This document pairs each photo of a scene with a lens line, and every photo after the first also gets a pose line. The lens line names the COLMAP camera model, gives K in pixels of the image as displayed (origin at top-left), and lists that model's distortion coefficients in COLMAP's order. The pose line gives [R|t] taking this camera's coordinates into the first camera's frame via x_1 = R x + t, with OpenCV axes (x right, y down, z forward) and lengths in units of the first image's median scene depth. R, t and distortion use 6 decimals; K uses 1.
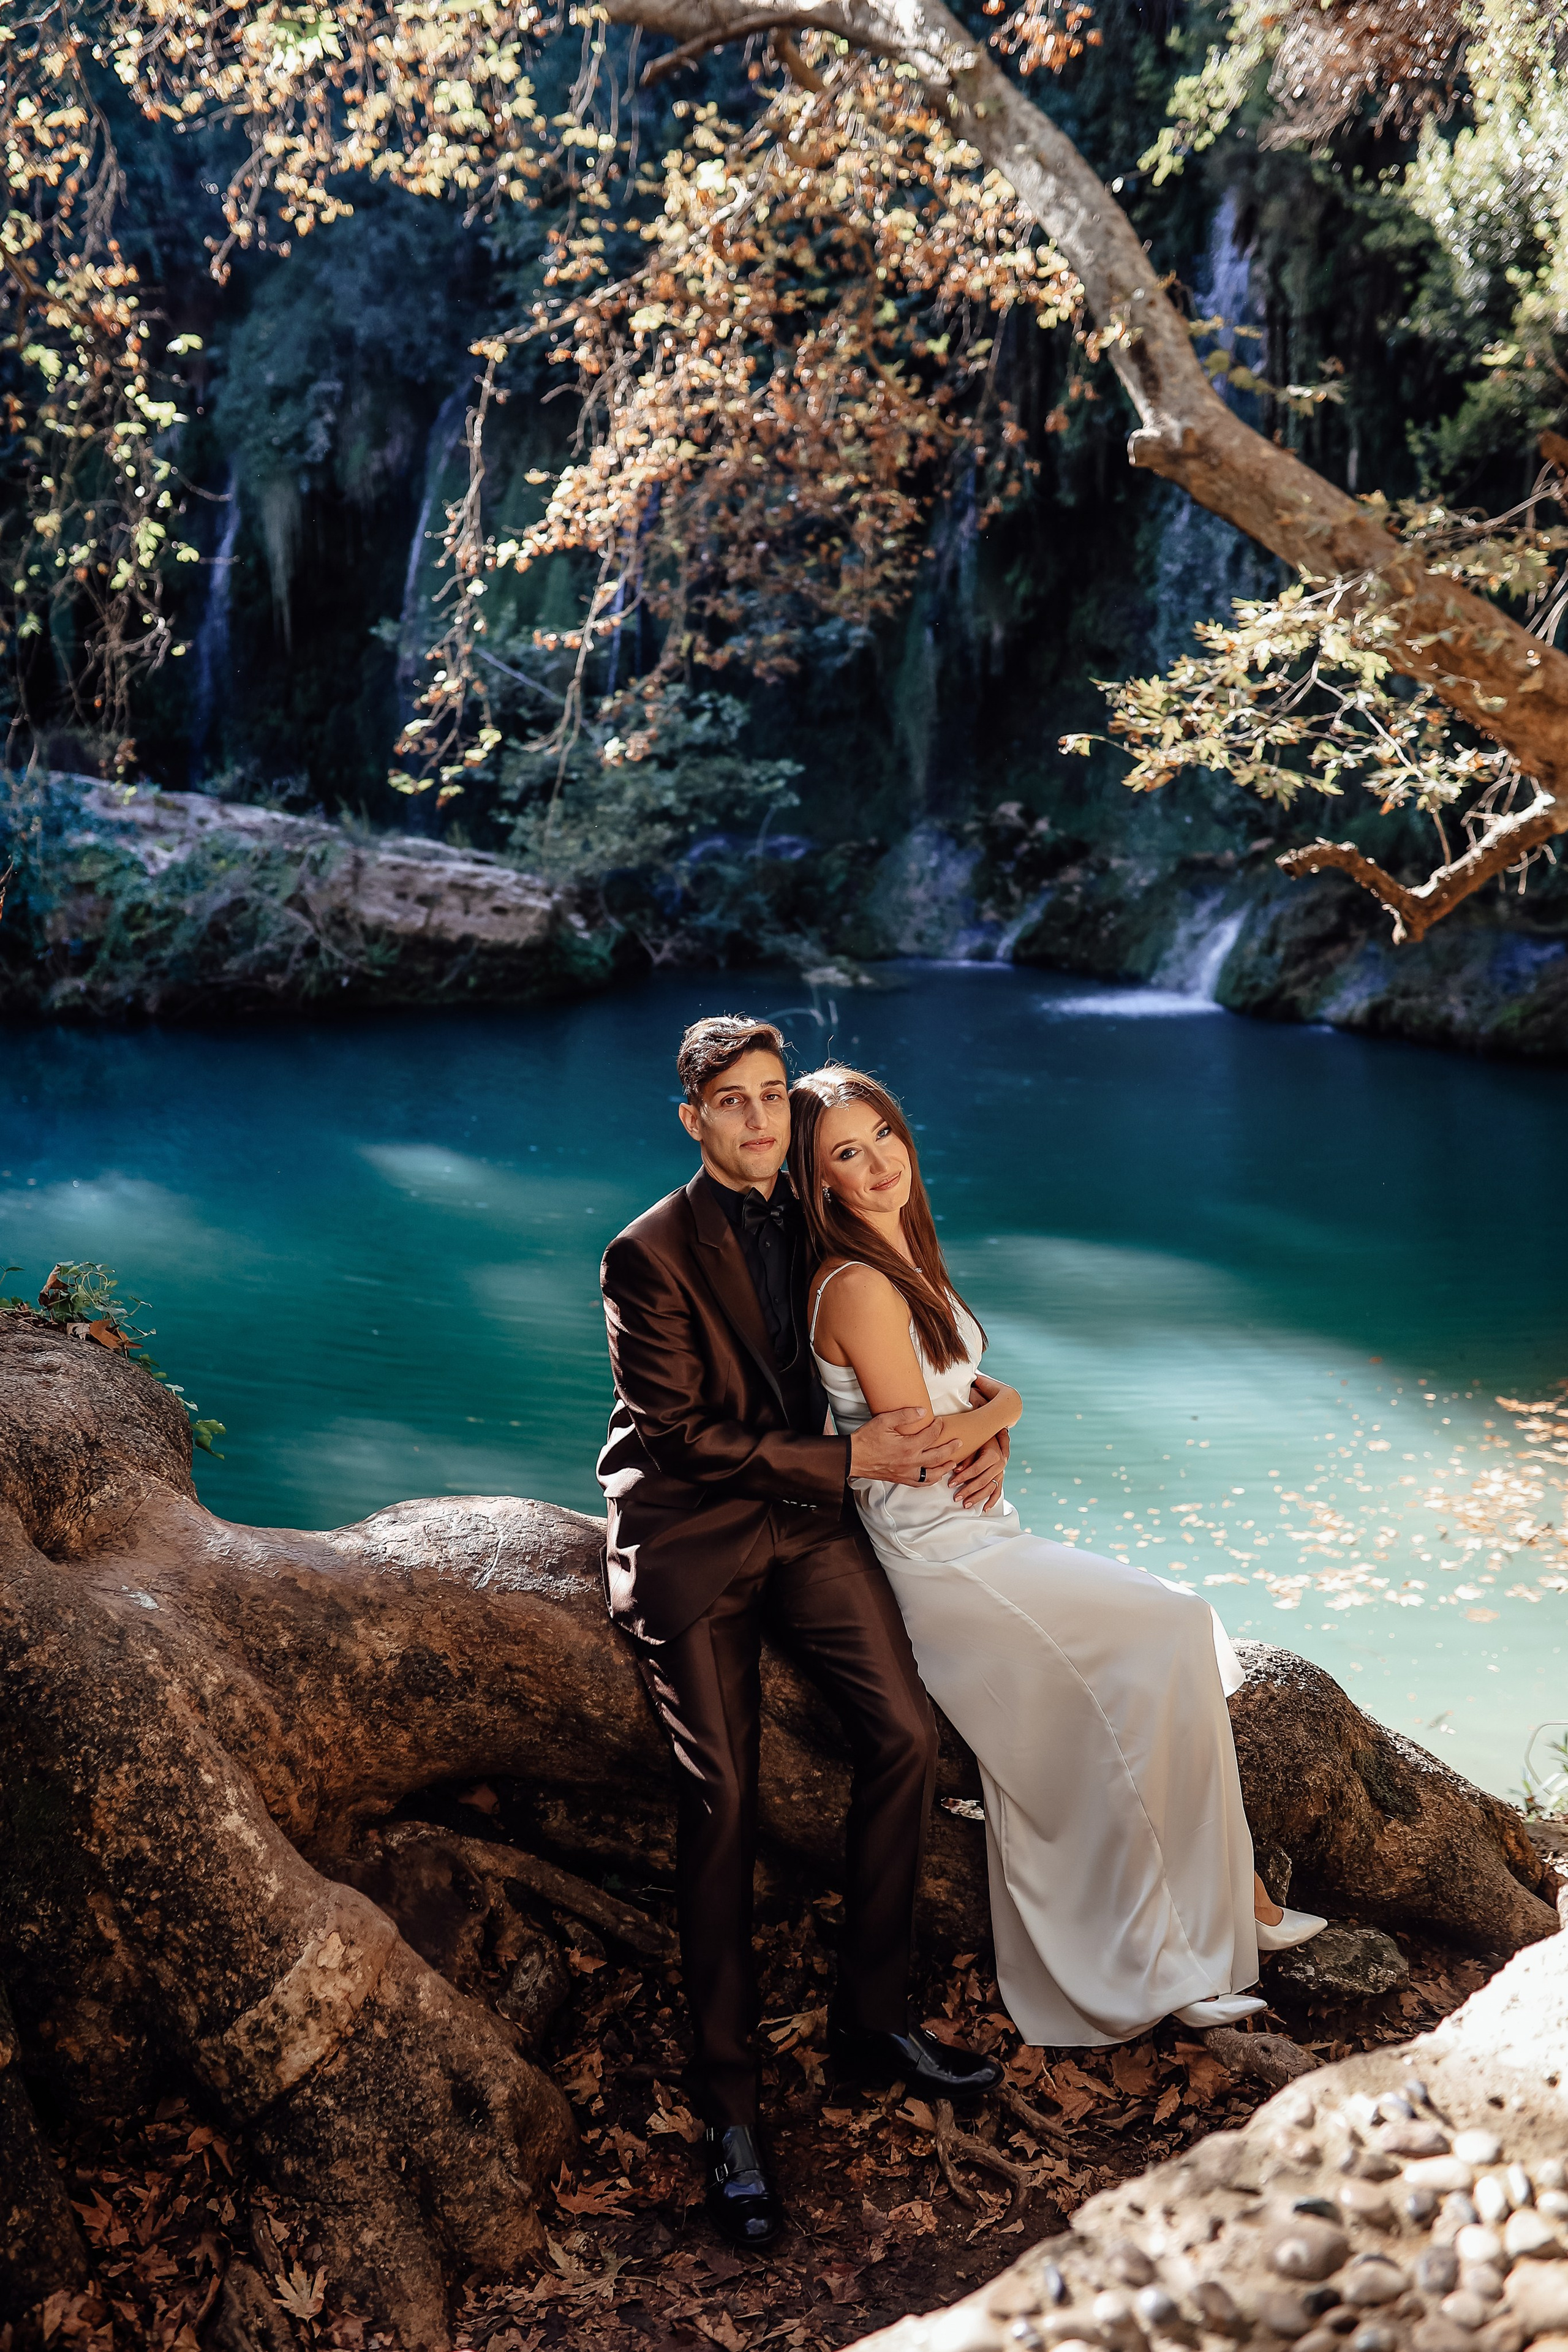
lens RADIAL K [[2427.9, 0, 777.2], [0, 2427.9, 1170.9], [0, 0, 1]] dist [-0.016531, 0.000000]
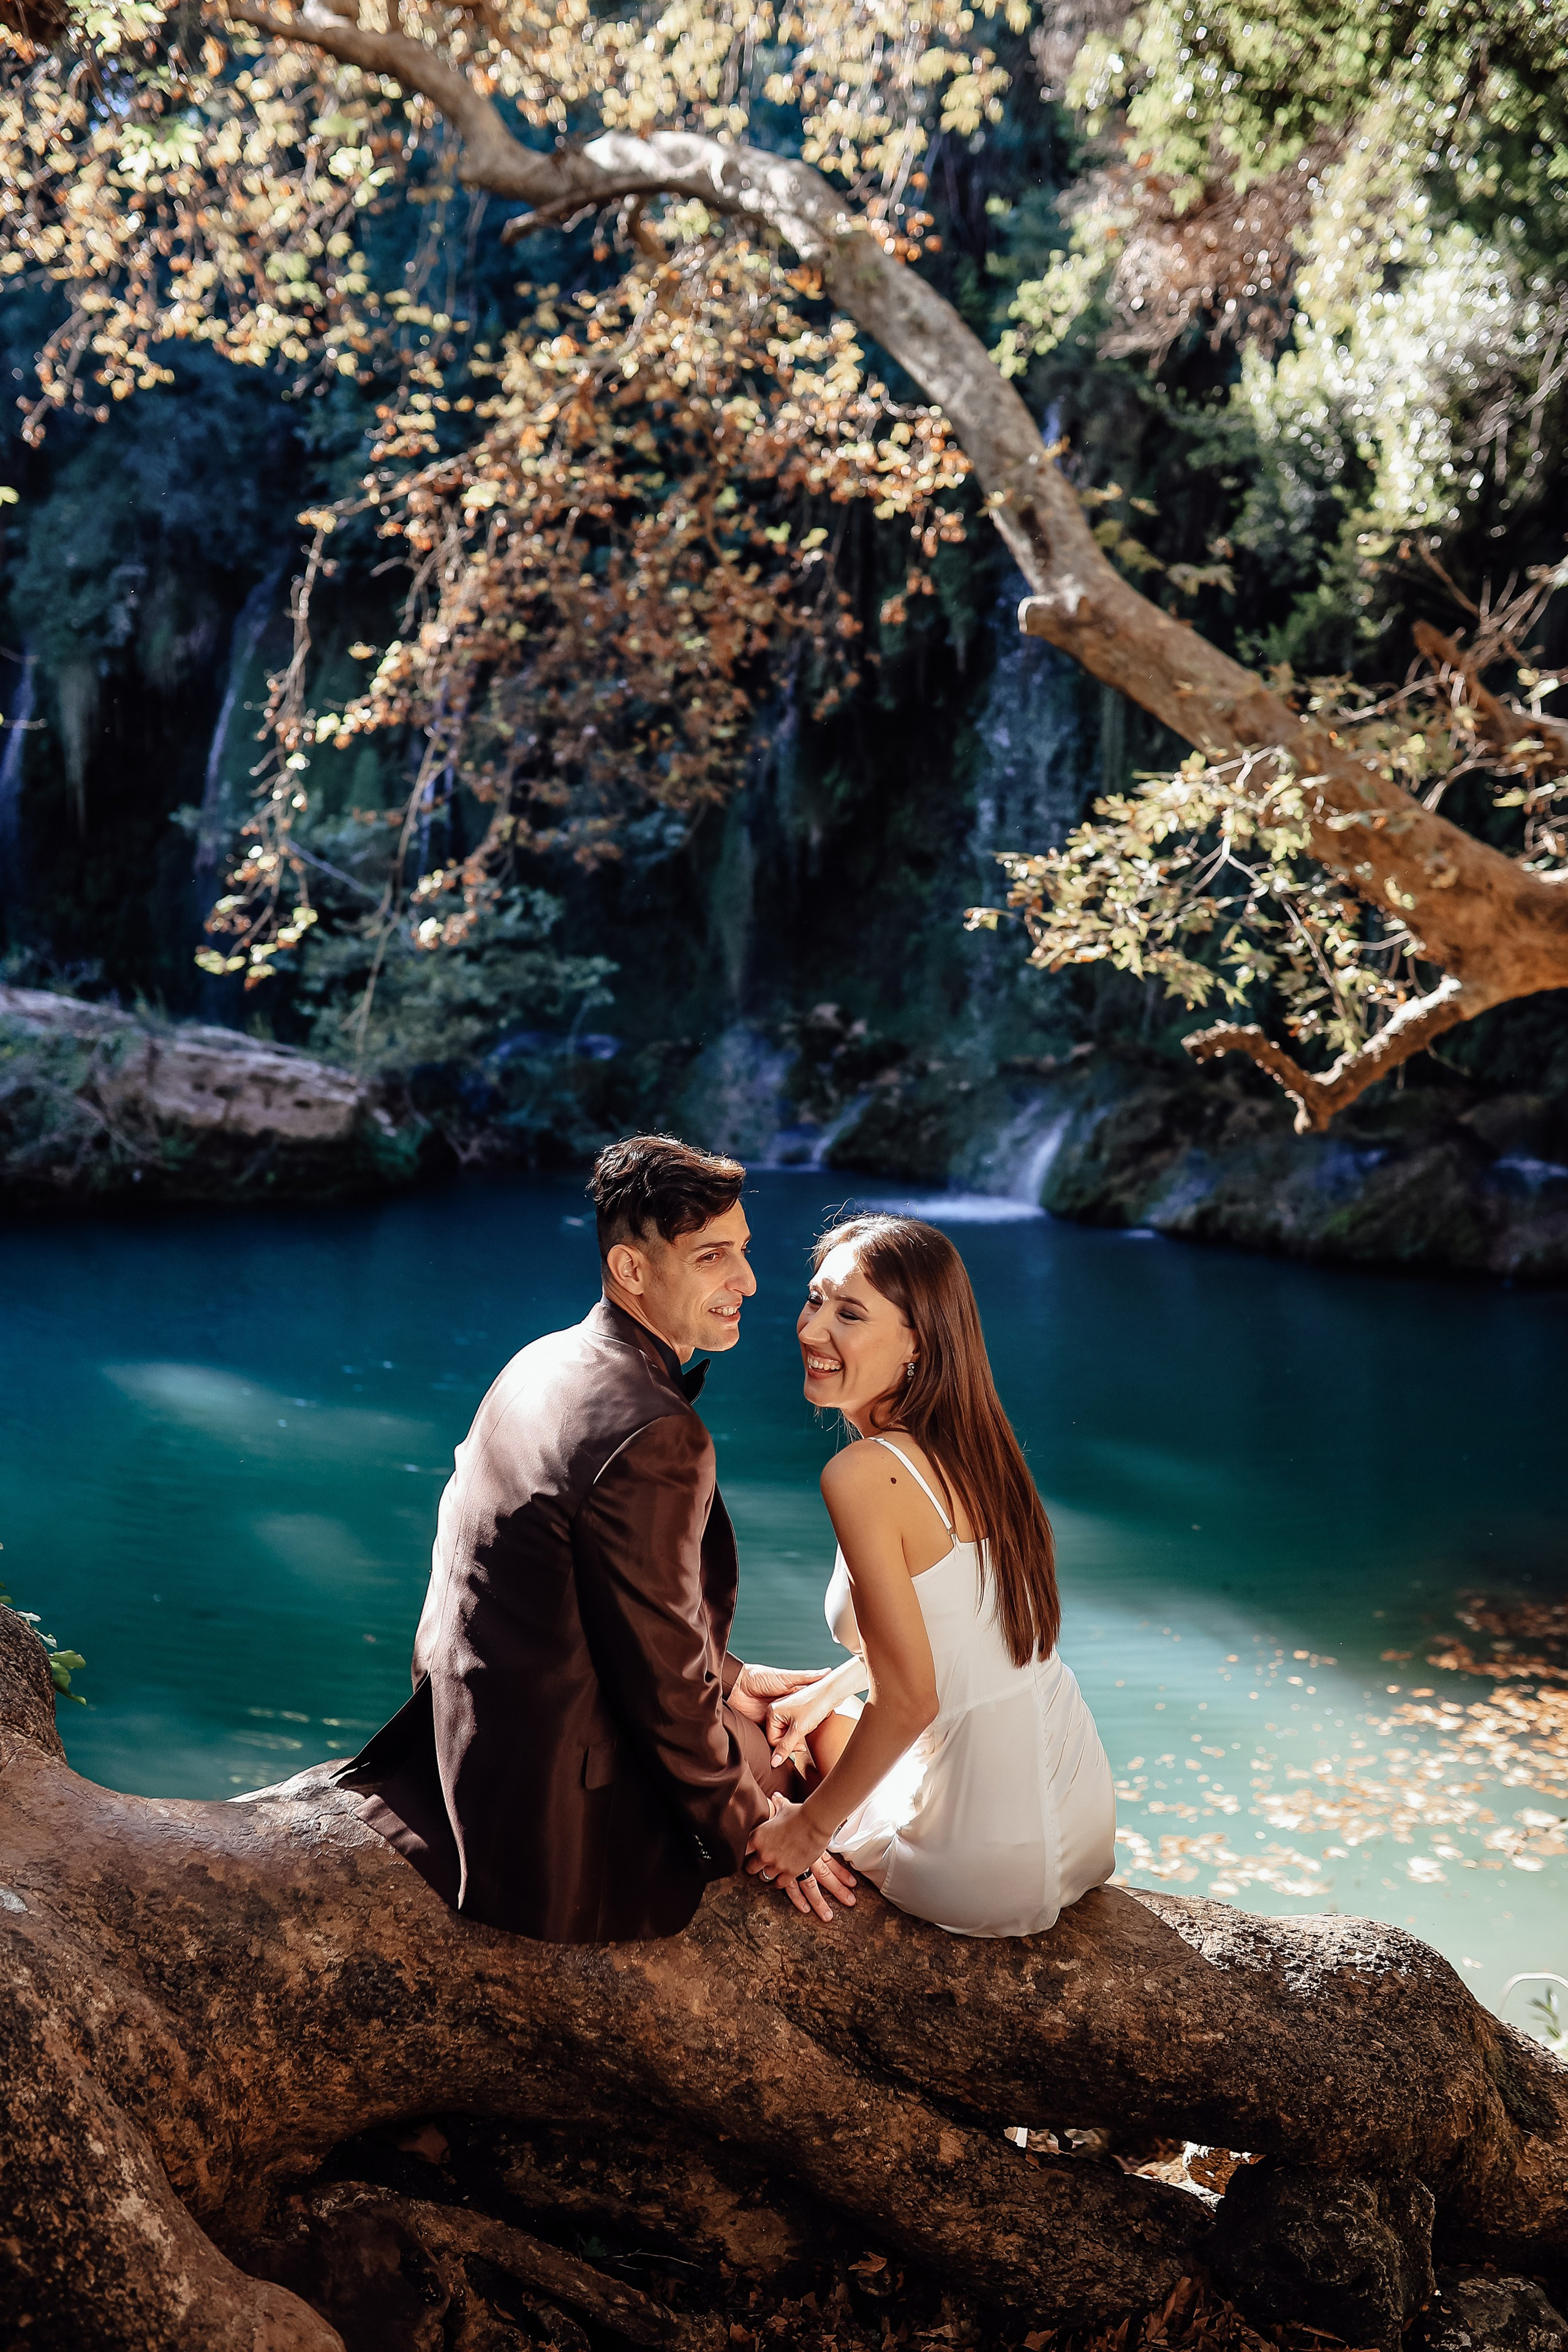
lens RADIAL K [[2427.9, 0, 800.0], [0, 2427.9, 1175.0], [0, 0, 1]] dist [-0.016531, 0.000000]
pose [[0.994974, 0.012808, 0.099311, -0.020018], [-0.004318, 0.996351, -0.085237, 0.002993], [-0.100040, 0.084380, 0.991399, 0.043978]]
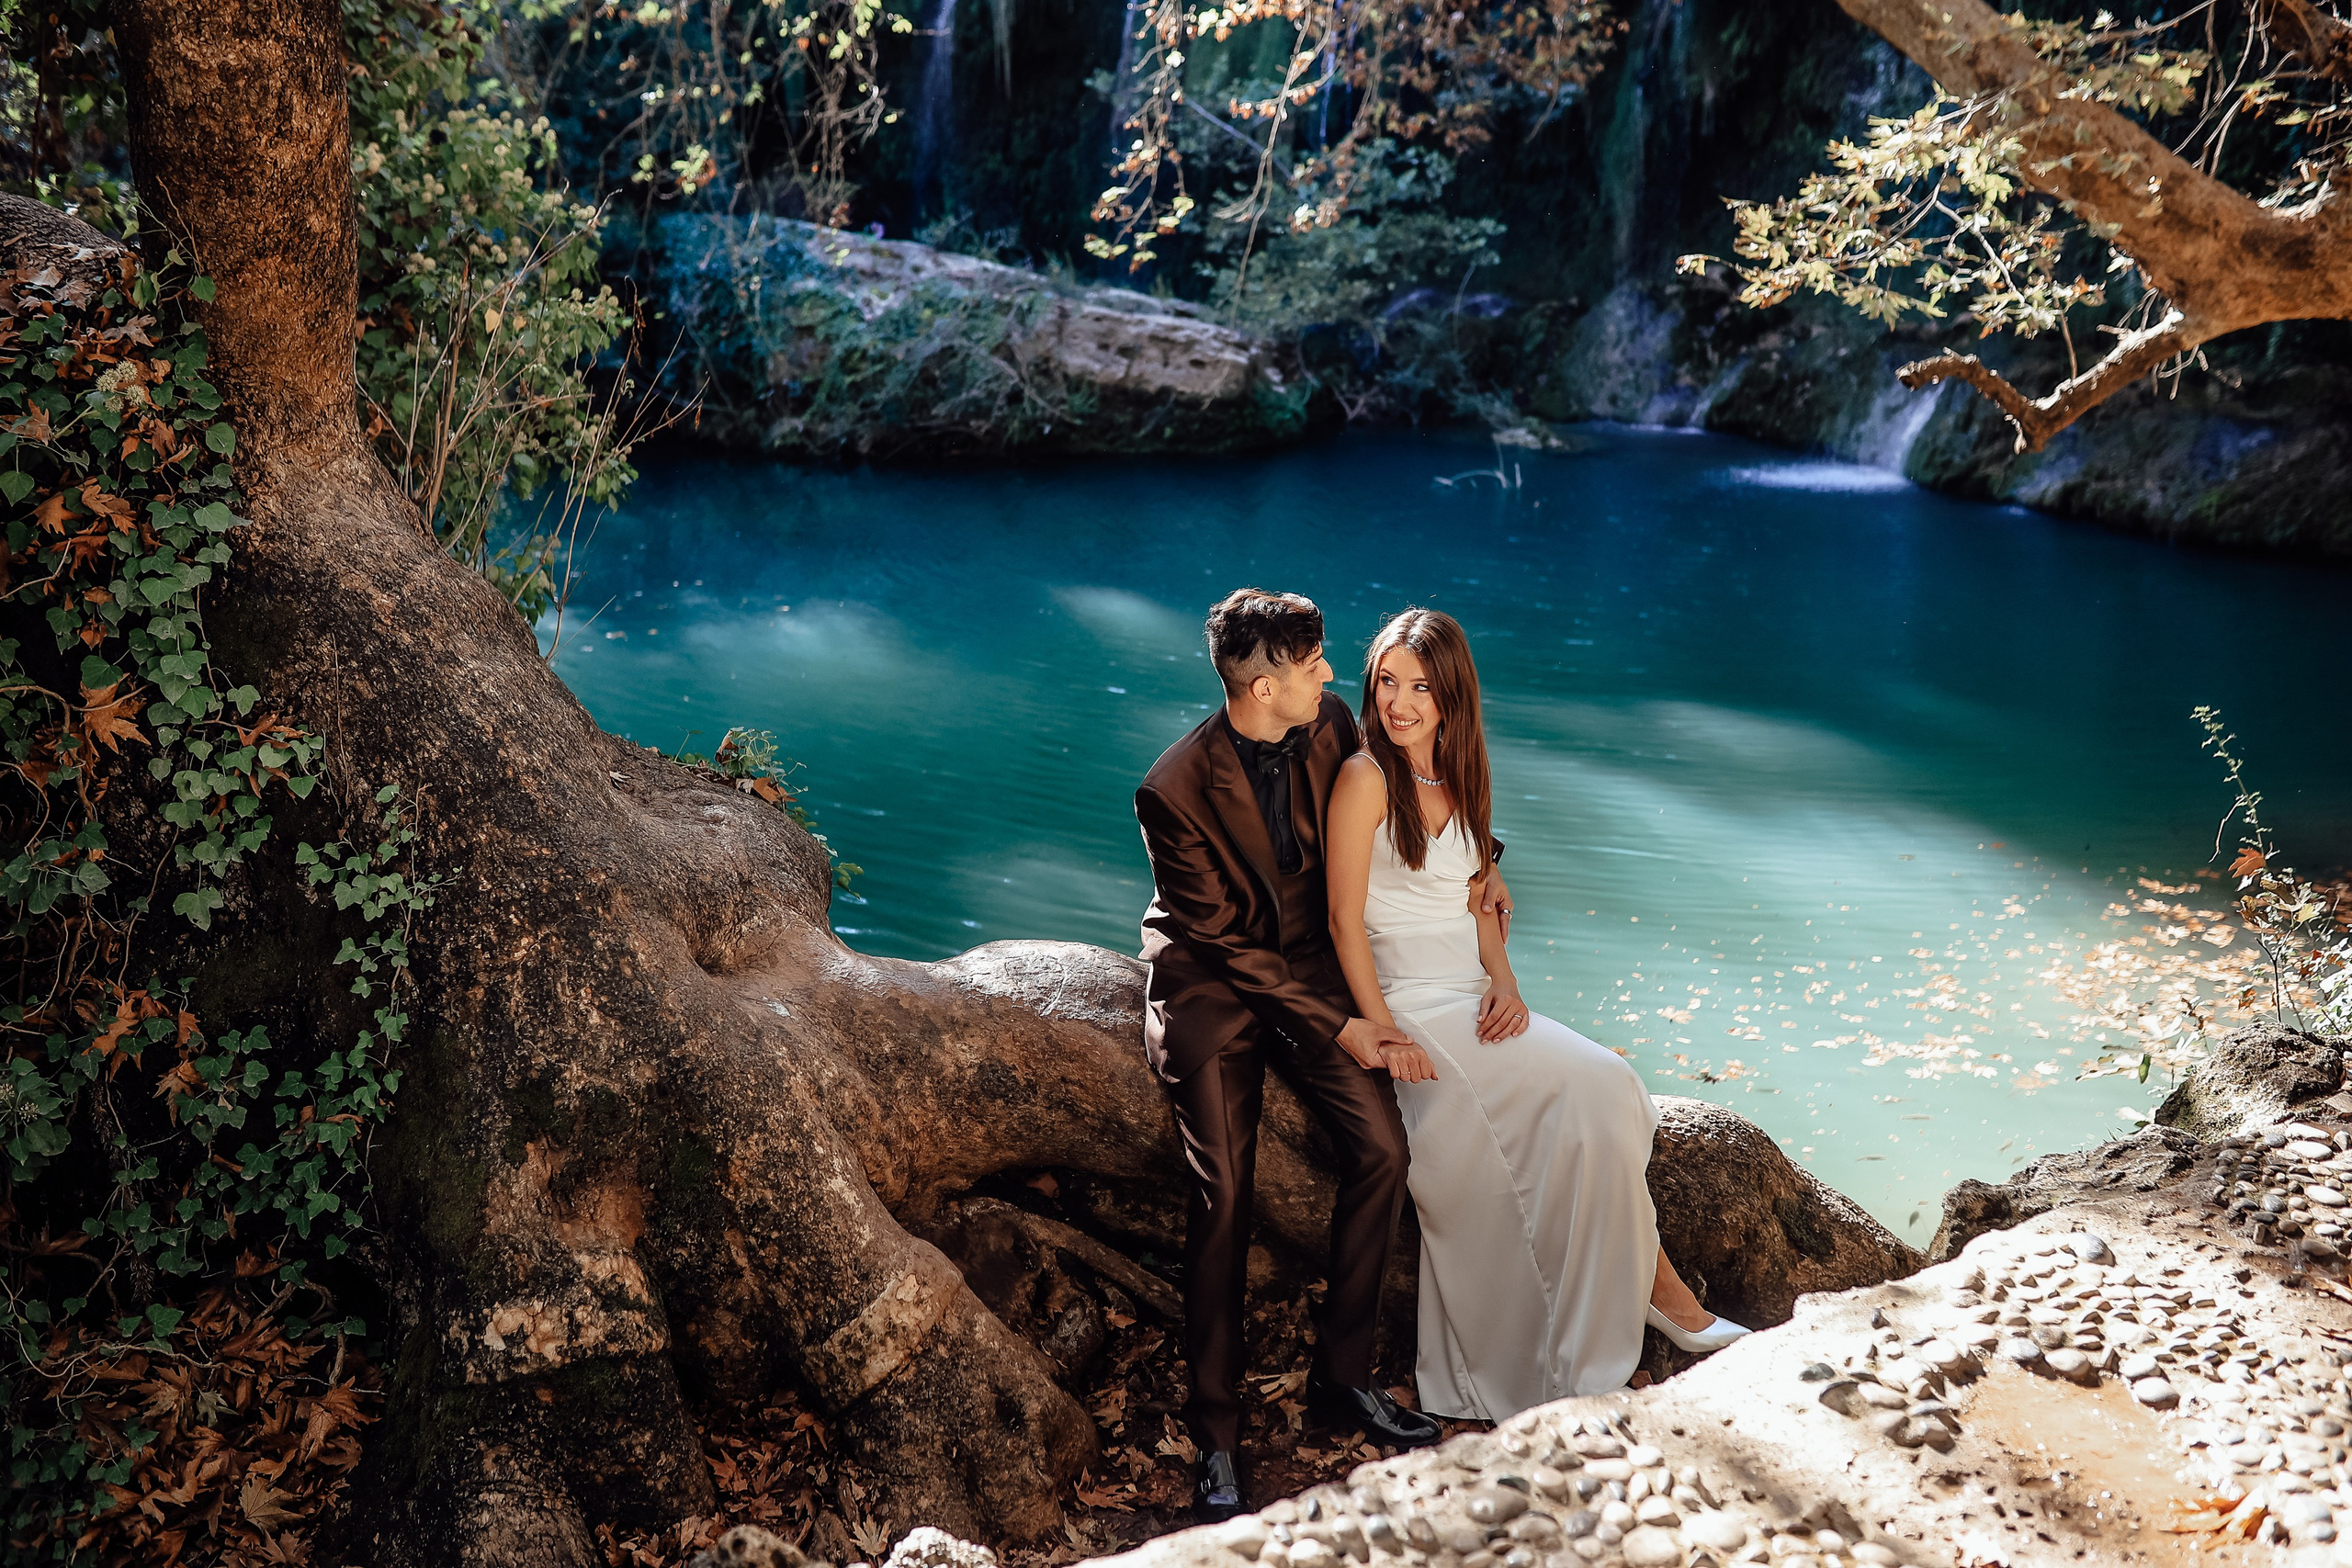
lens RADIAL K [[2427.6, 0, 1148.7], [0, 2427.6, 801.4], [0, 0, 1]] dist [-0.016531, 0.000000]
pose [[0.989506, 0.049992, -0.135571, 0.021128], [-0.039089, 0.995872, 0.081927, -0.009277], [0.139107, -0.075768, 0.987375, -0.047515]]
